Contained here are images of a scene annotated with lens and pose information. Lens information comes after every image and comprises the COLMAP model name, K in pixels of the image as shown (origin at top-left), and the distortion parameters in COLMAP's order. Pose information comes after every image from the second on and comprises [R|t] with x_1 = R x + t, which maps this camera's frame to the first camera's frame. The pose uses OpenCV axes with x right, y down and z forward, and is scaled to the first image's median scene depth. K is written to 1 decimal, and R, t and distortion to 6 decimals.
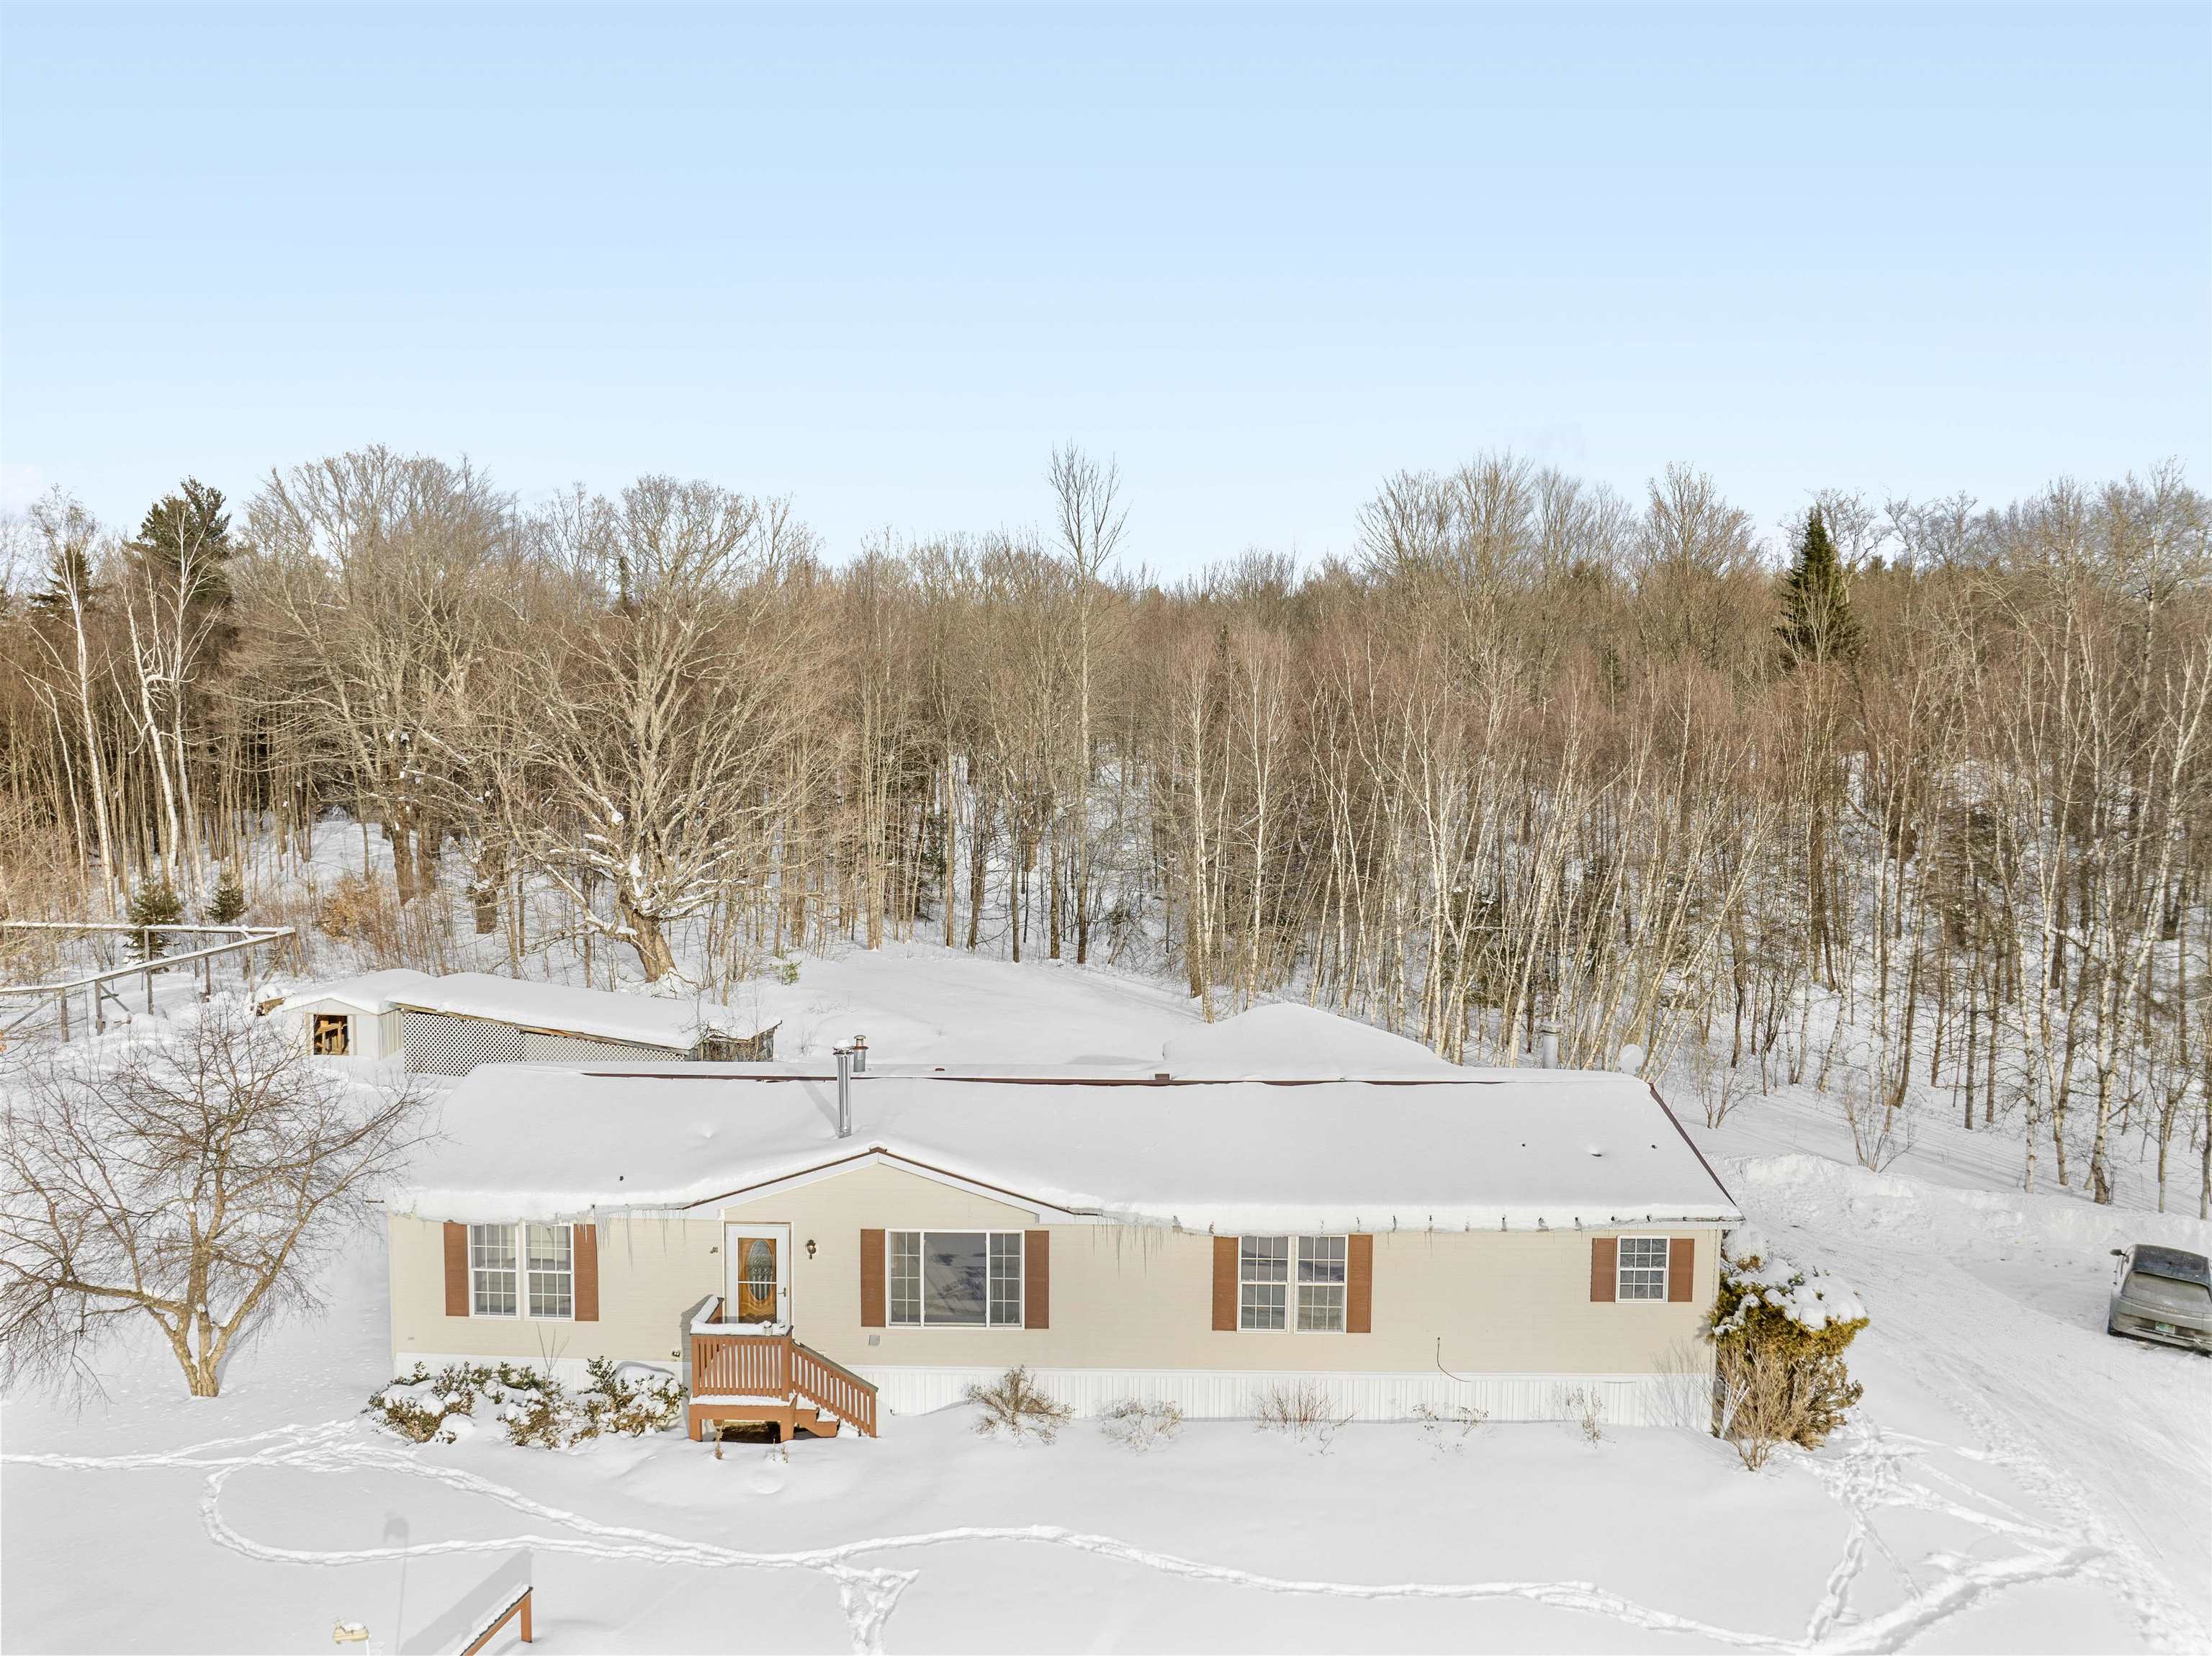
lens RADIAL K [[1559.1, 0, 1103.5], [0, 1559.1, 821.0], [0, 0, 1]] dist [-0.043583, 0.008001]
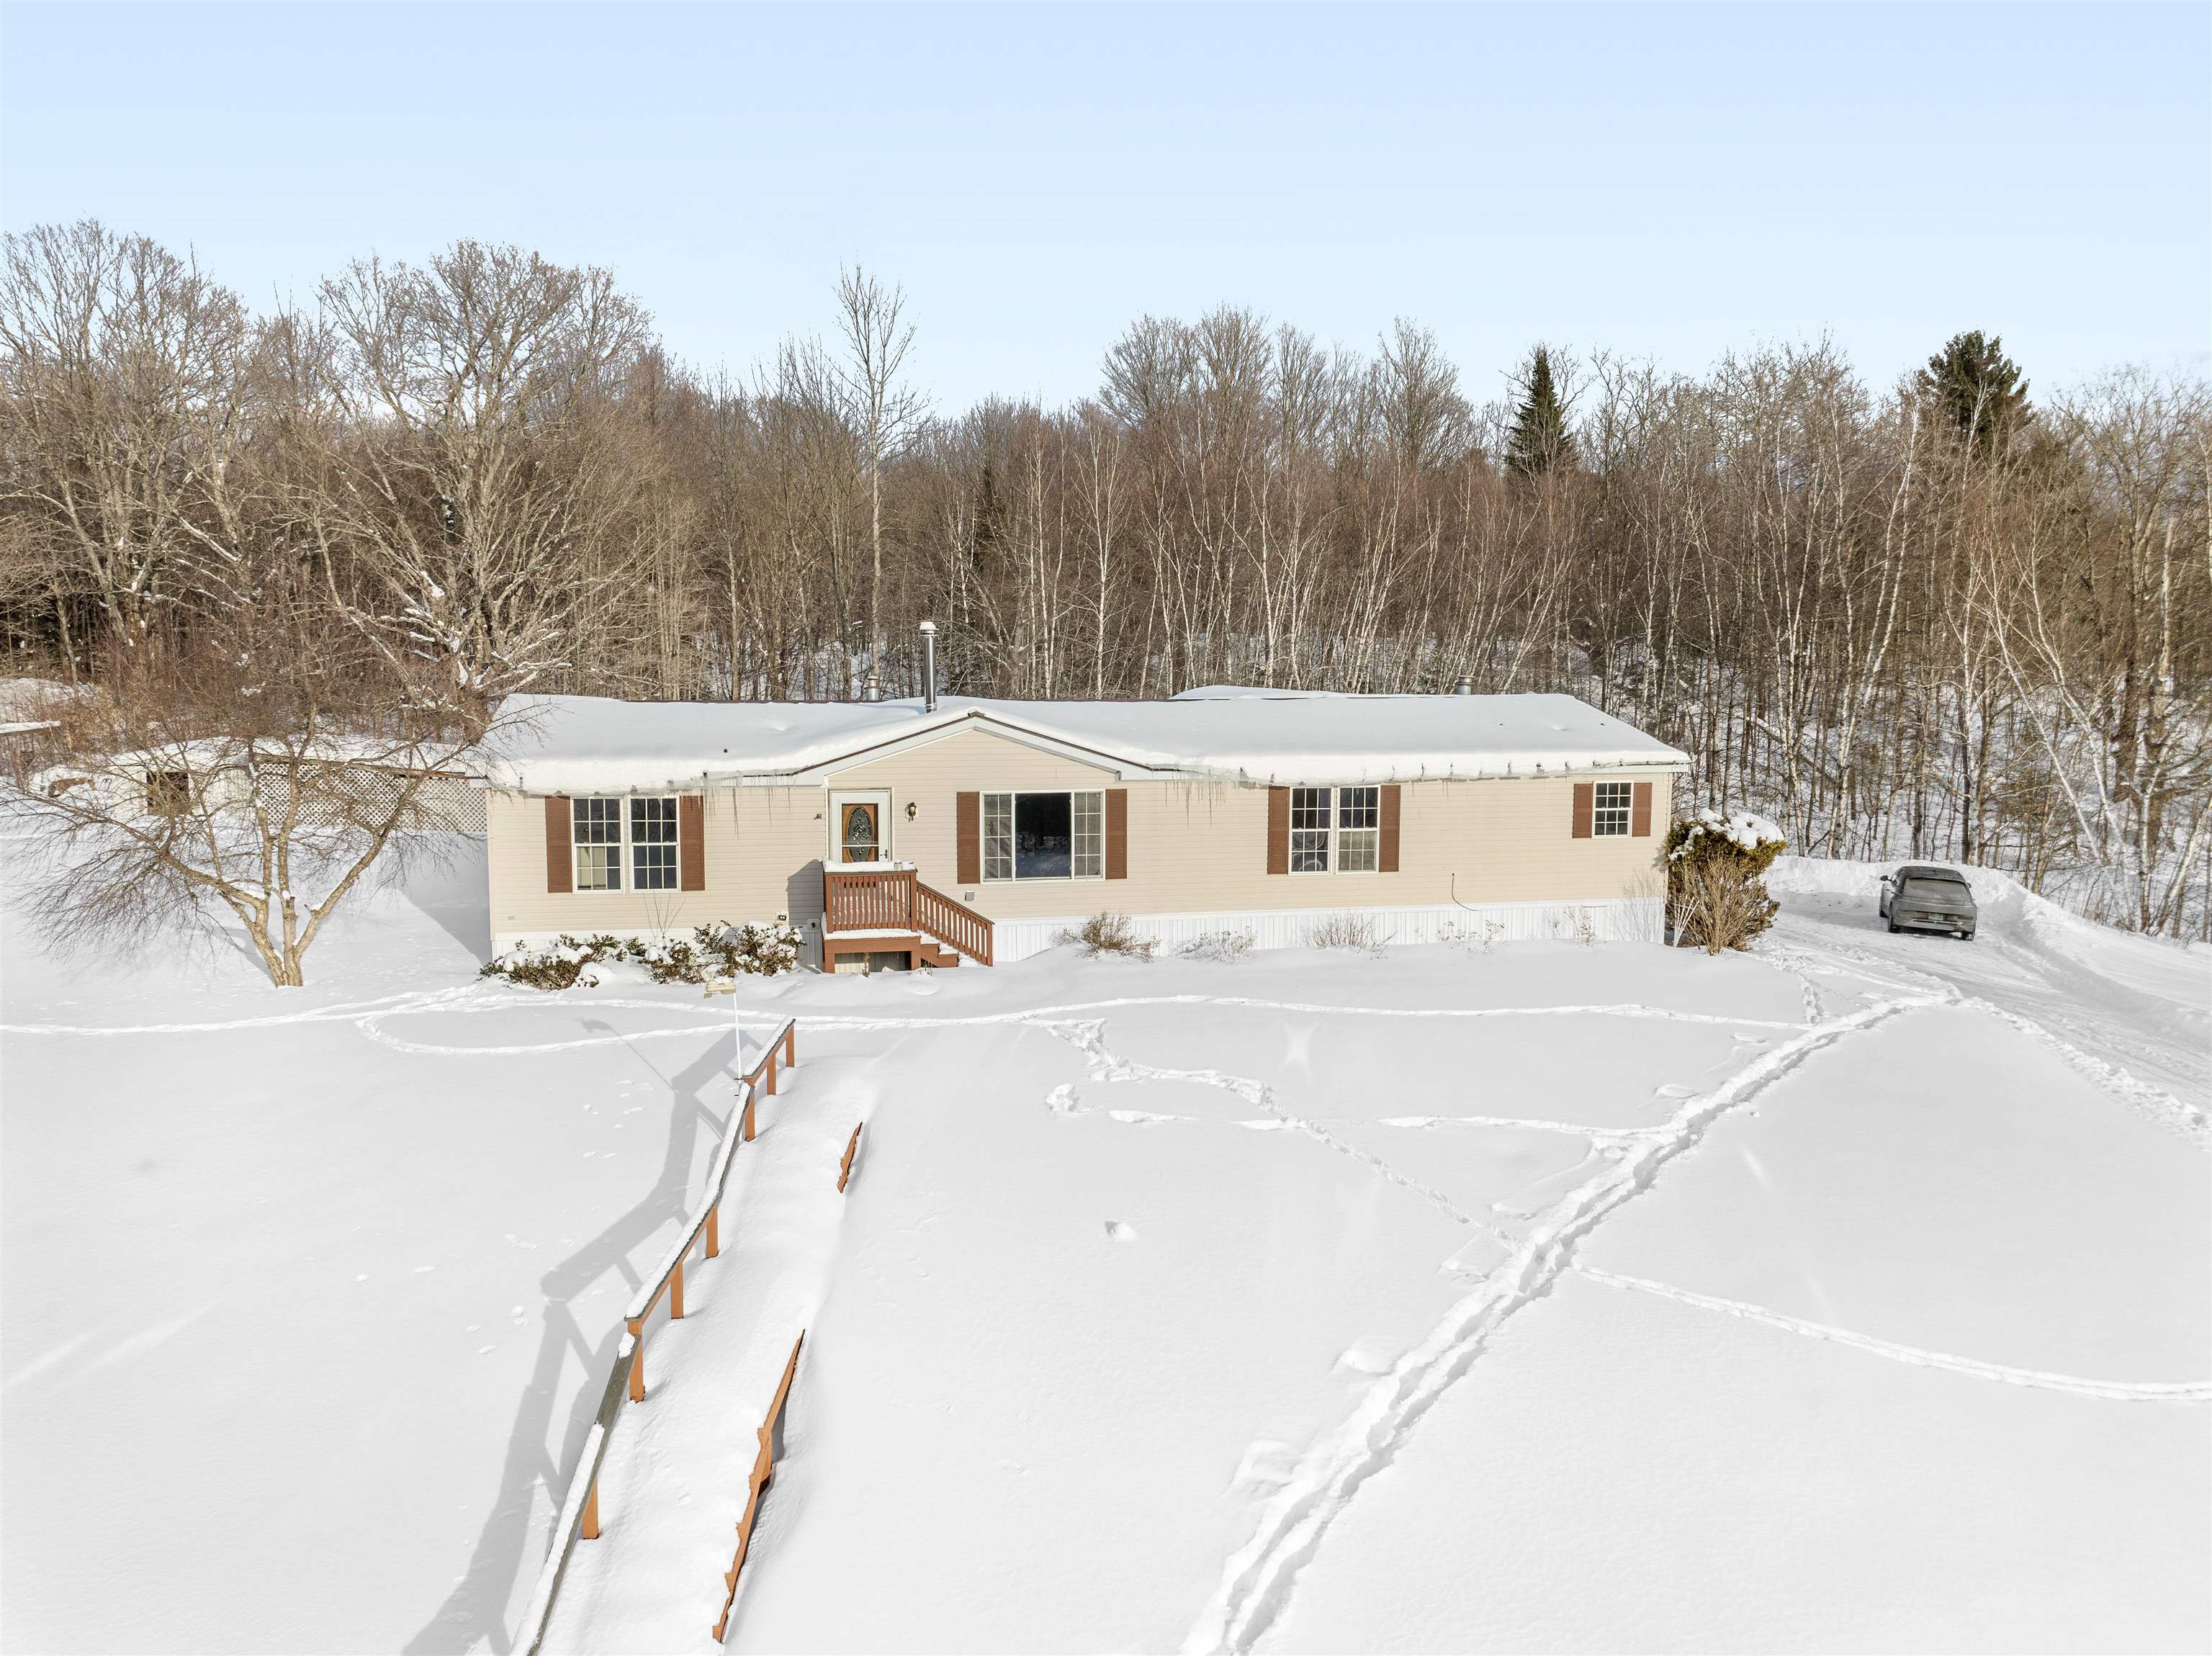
lens RADIAL K [[1559.1, 0, 1101.9], [0, 1559.1, 830.9], [0, 0, 1]] dist [-0.043583, 0.008001]
pose [[0.974734, -0.027063, 0.221724, -0.300418], [0.015507, 0.998437, 0.053695, 0.234537], [-0.222830, -0.048900, 0.973630, -0.079099]]
